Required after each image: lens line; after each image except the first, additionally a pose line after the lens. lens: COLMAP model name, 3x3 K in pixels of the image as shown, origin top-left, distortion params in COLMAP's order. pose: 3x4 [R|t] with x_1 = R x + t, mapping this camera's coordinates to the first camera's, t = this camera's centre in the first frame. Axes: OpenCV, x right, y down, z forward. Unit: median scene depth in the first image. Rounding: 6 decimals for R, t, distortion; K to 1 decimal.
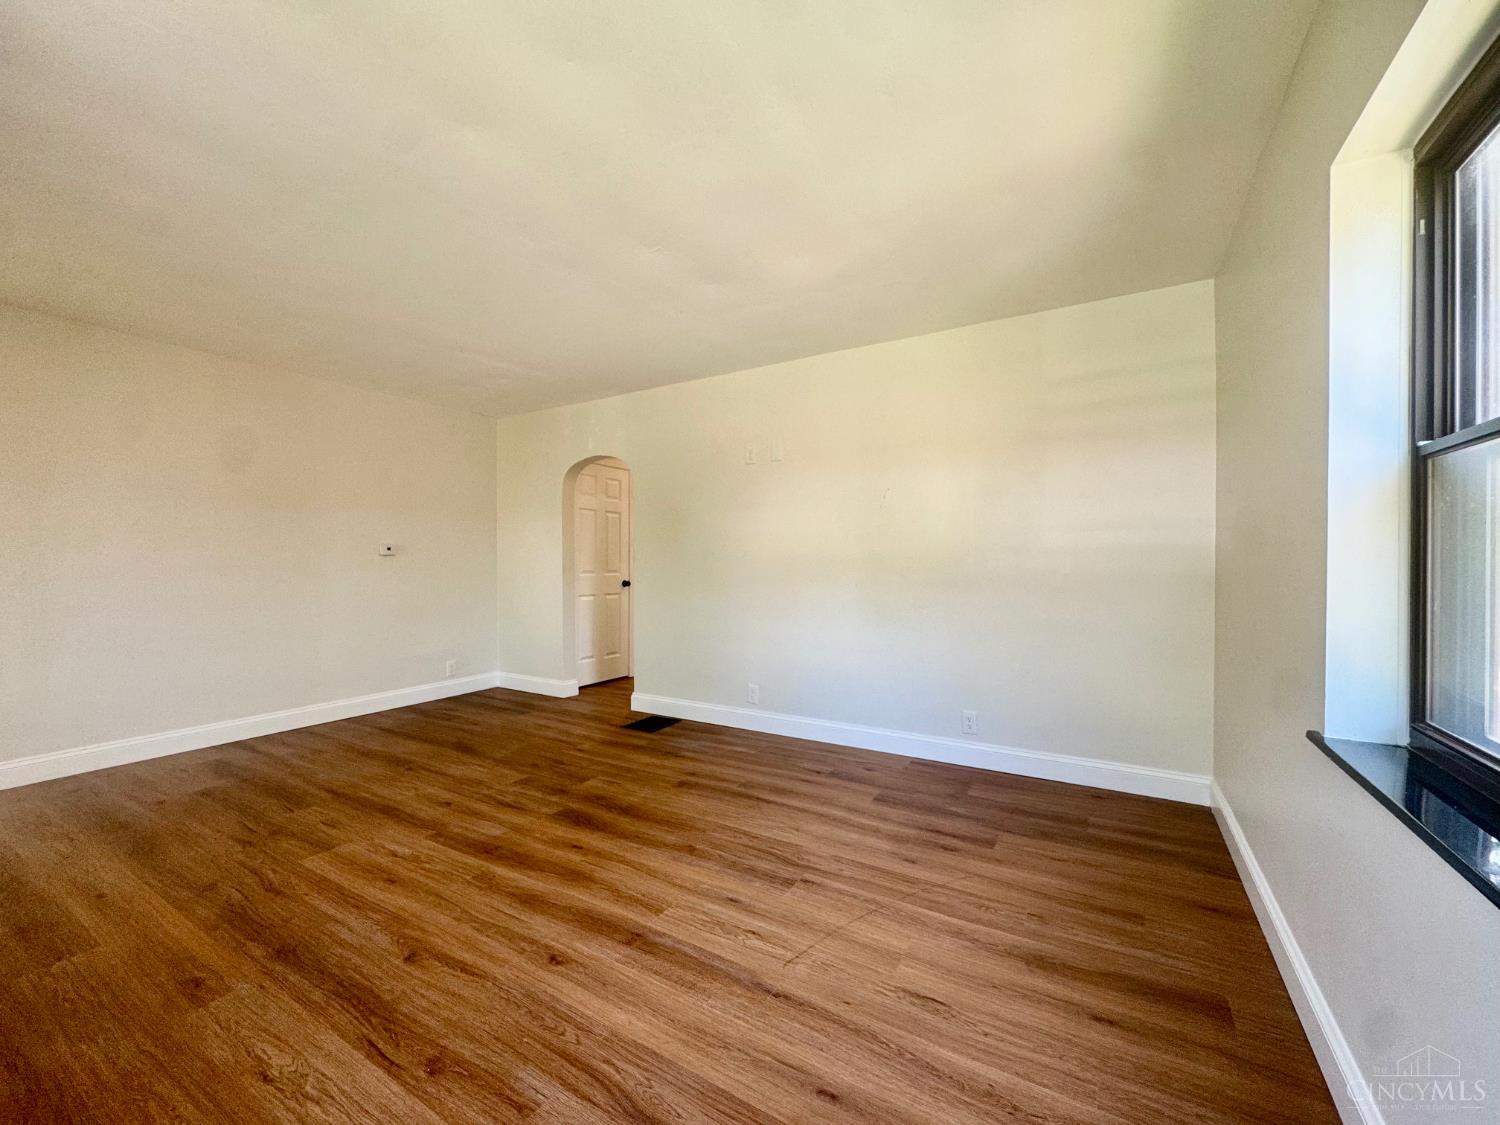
lens RADIAL K [[600.2, 0, 745.9], [0, 600.2, 562.7], [0, 0, 1]] dist [-0.005778, 0.000477]
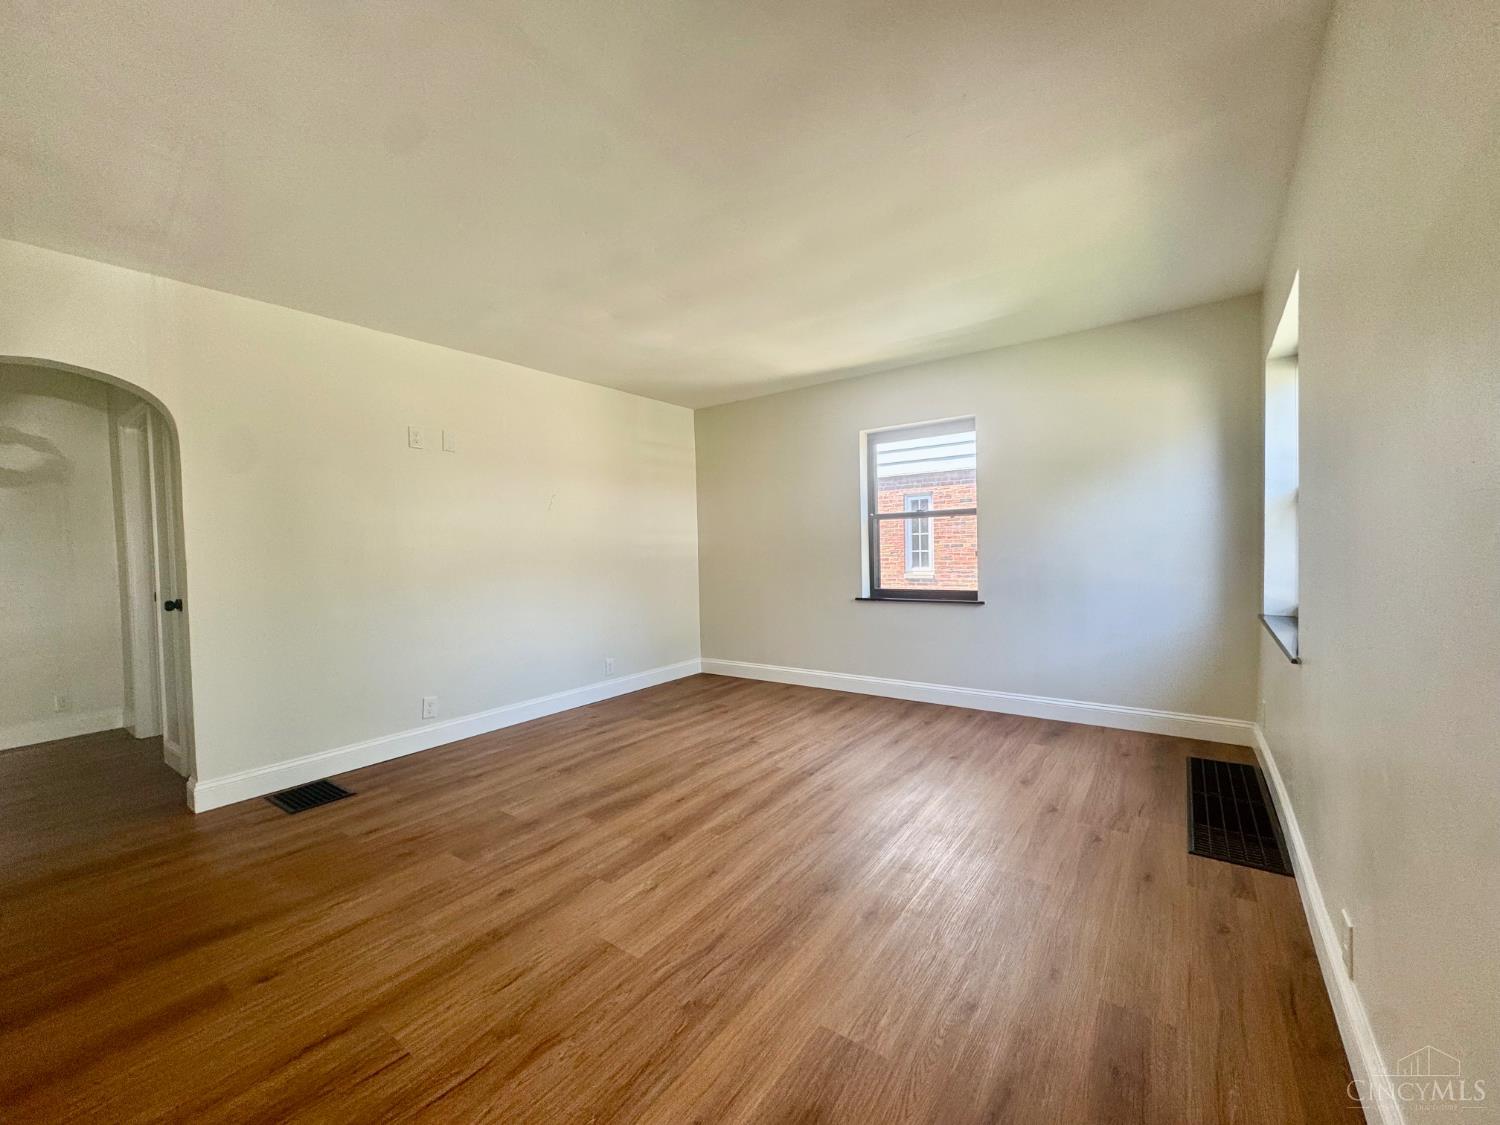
lens RADIAL K [[600.2, 0, 751.8], [0, 600.2, 558.8], [0, 0, 1]] dist [-0.005778, 0.000477]
pose [[0.089823, -0.022154, 0.995711, -1.161881], [0.029712, 0.999367, 0.019555, -0.006527], [-0.995514, 0.027828, 0.090424, 0.614892]]
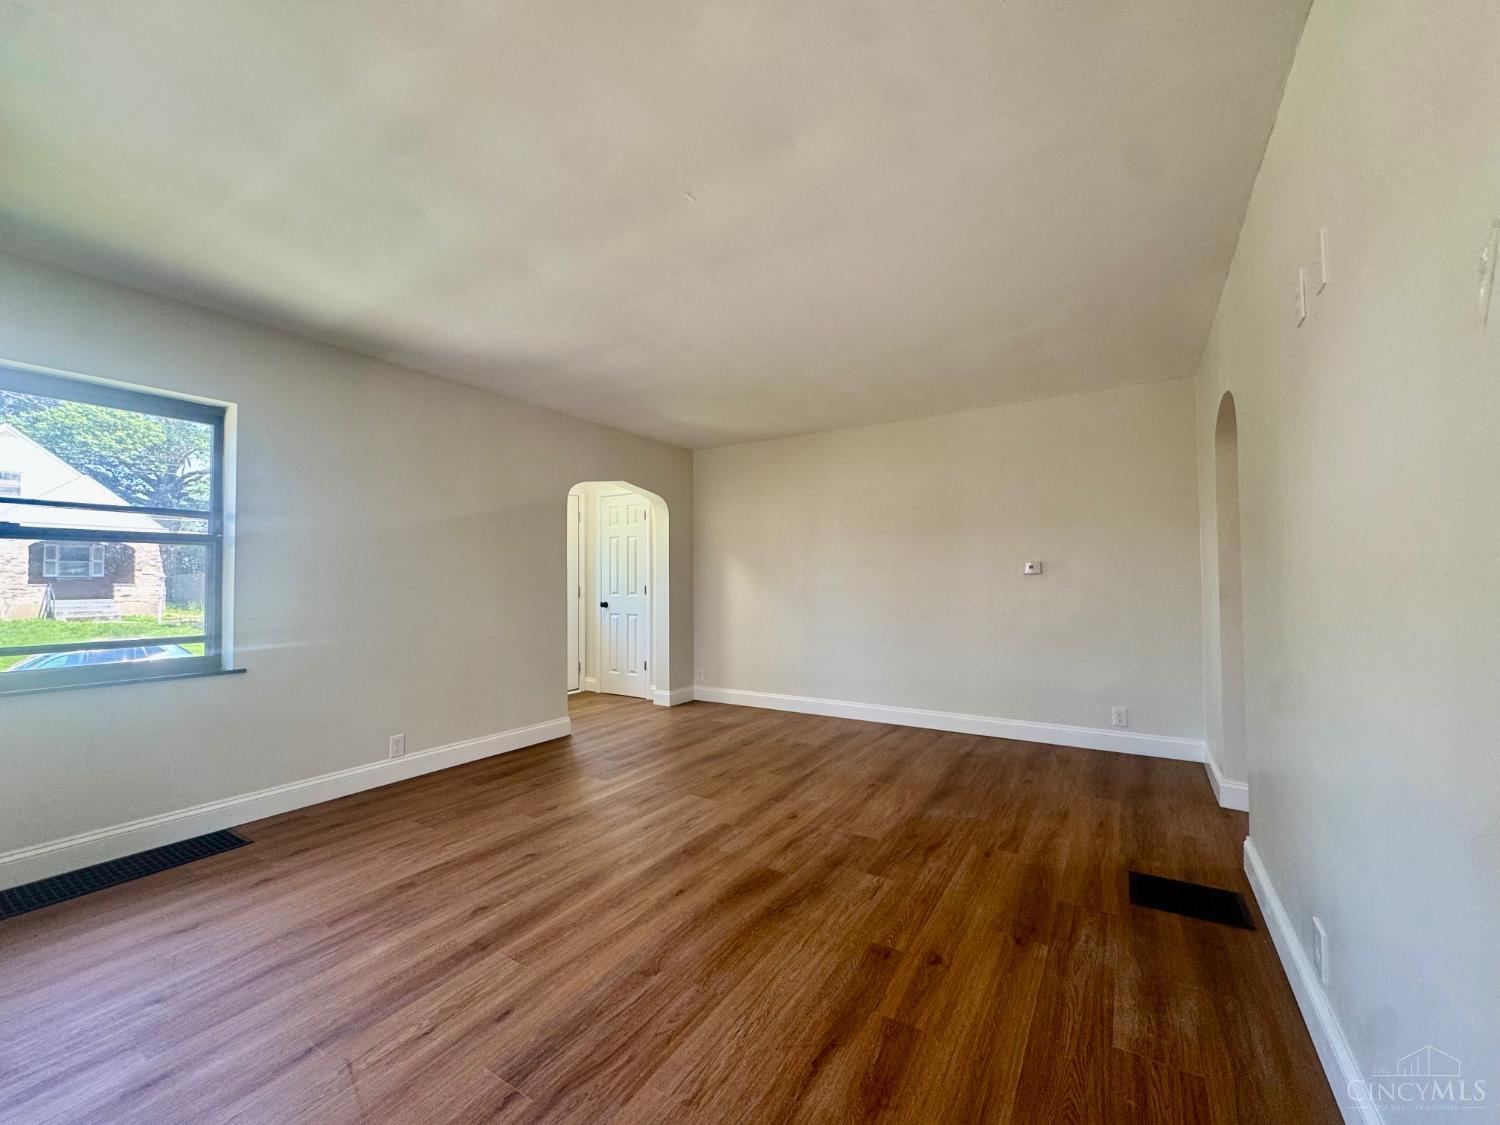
lens RADIAL K [[600.2, 0, 754.3], [0, 600.2, 574.7], [0, 0, 1]] dist [-0.005778, 0.000477]
pose [[-0.019760, -0.007207, -0.999779, 0.533448], [0.002912, 0.999969, -0.007266, -0.008505], [0.999801, -0.003055, -0.019738, 0.936691]]
